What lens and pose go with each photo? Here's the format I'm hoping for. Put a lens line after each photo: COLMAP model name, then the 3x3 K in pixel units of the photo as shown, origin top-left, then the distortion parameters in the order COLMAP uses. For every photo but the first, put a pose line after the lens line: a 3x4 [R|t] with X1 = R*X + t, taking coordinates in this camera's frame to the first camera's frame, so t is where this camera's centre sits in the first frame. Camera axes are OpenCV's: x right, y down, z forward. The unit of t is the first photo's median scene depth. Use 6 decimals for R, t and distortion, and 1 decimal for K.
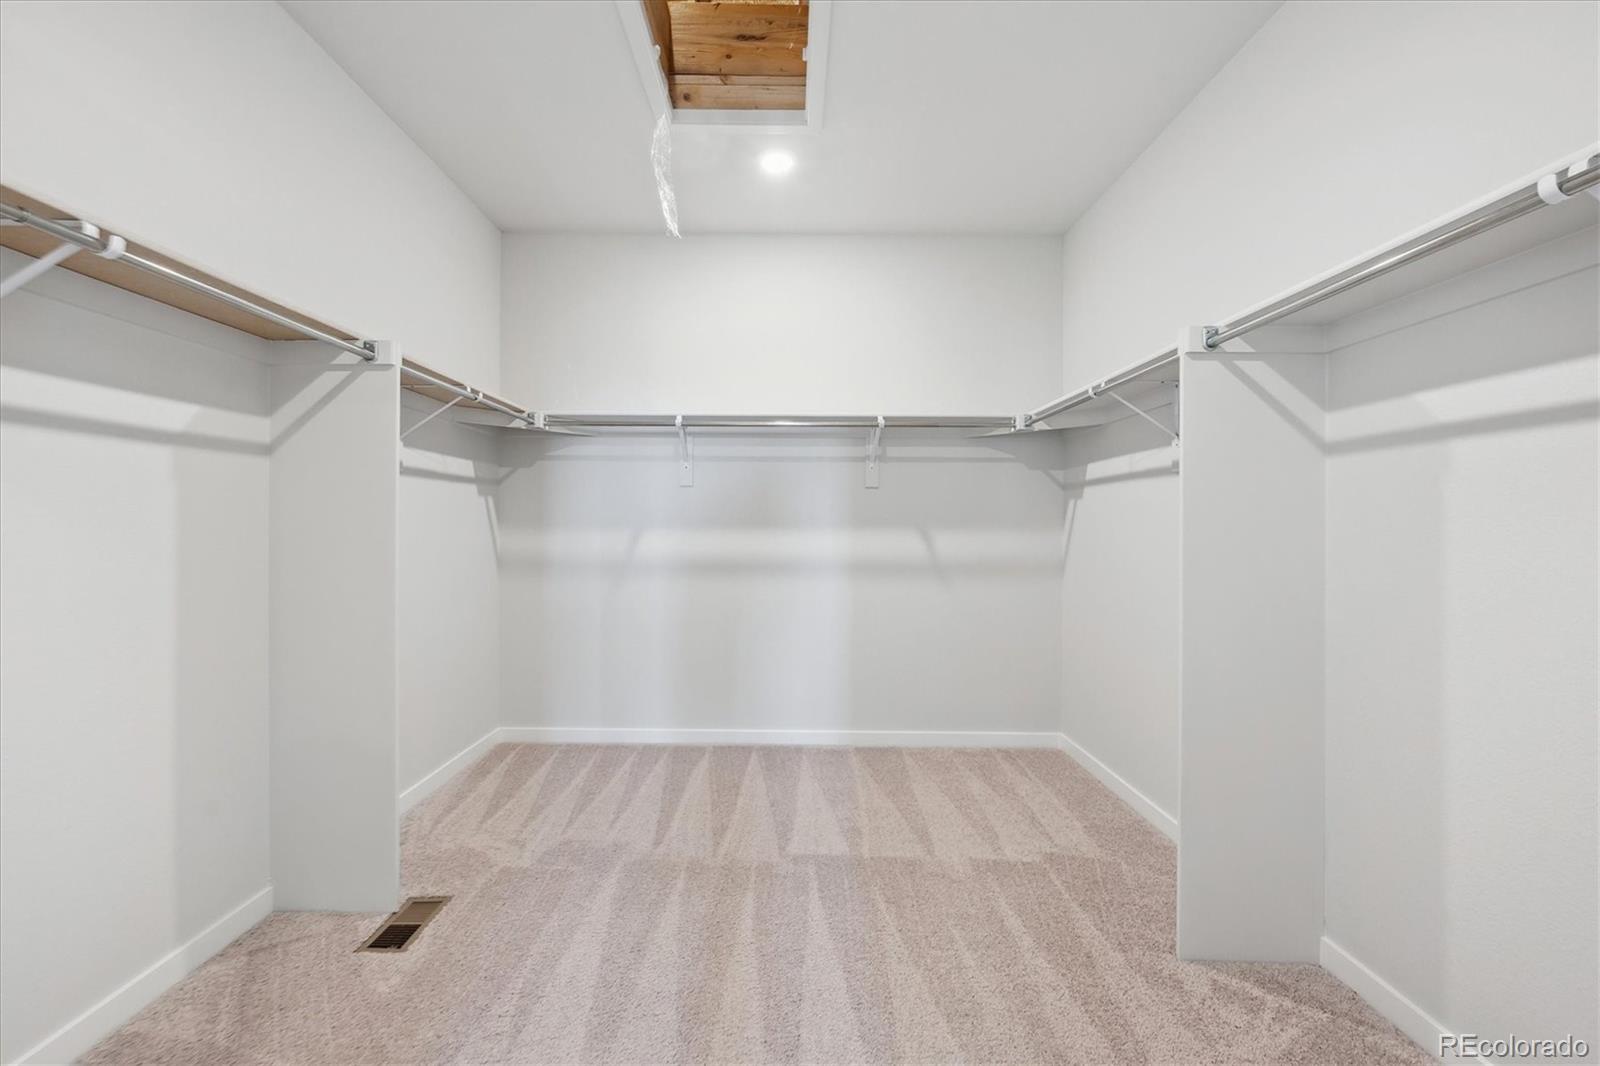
lens RADIAL K [[672.3, 0, 798.1], [0, 672.3, 527.9], [0, 0, 1]] dist [-0.001384, -0.000084]
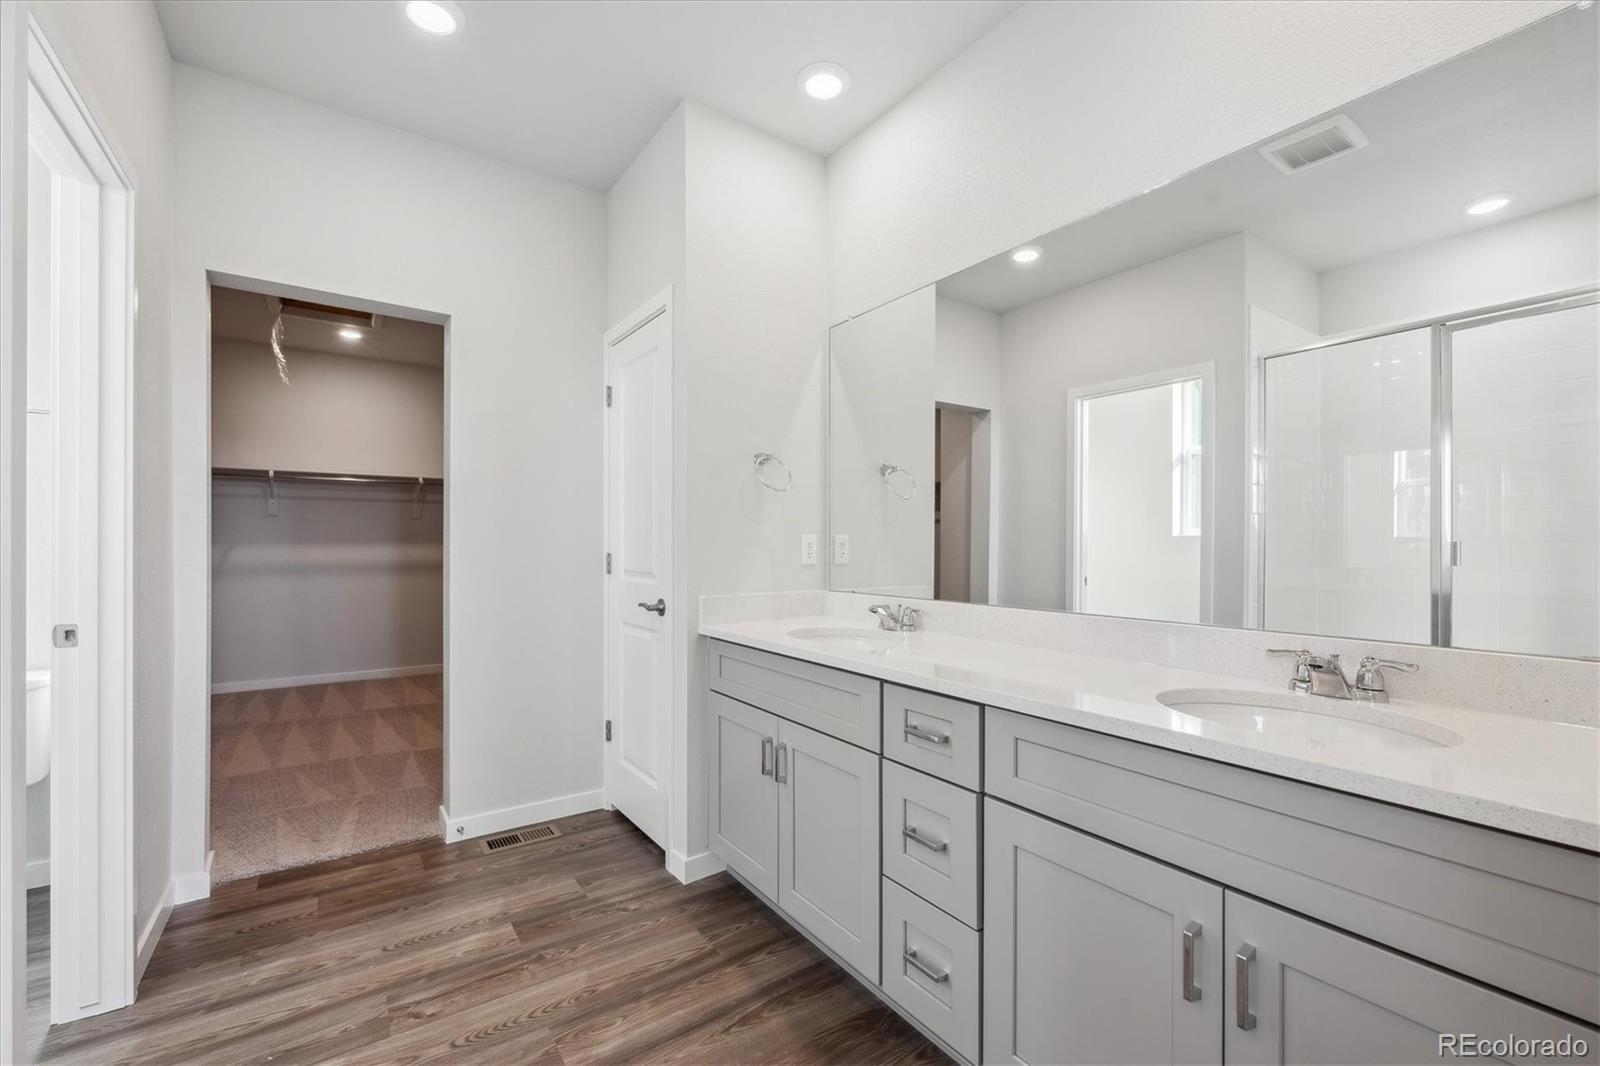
lens RADIAL K [[672.3, 0, 803.6], [0, 672.3, 521.7], [0, 0, 1]] dist [-0.001384, -0.000084]
pose [[0.823266, 0.002722, 0.567649, -0.047301], [0.013862, 0.999594, -0.024898, 0.004259], [-0.567487, 0.028367, 0.822894, -0.952122]]
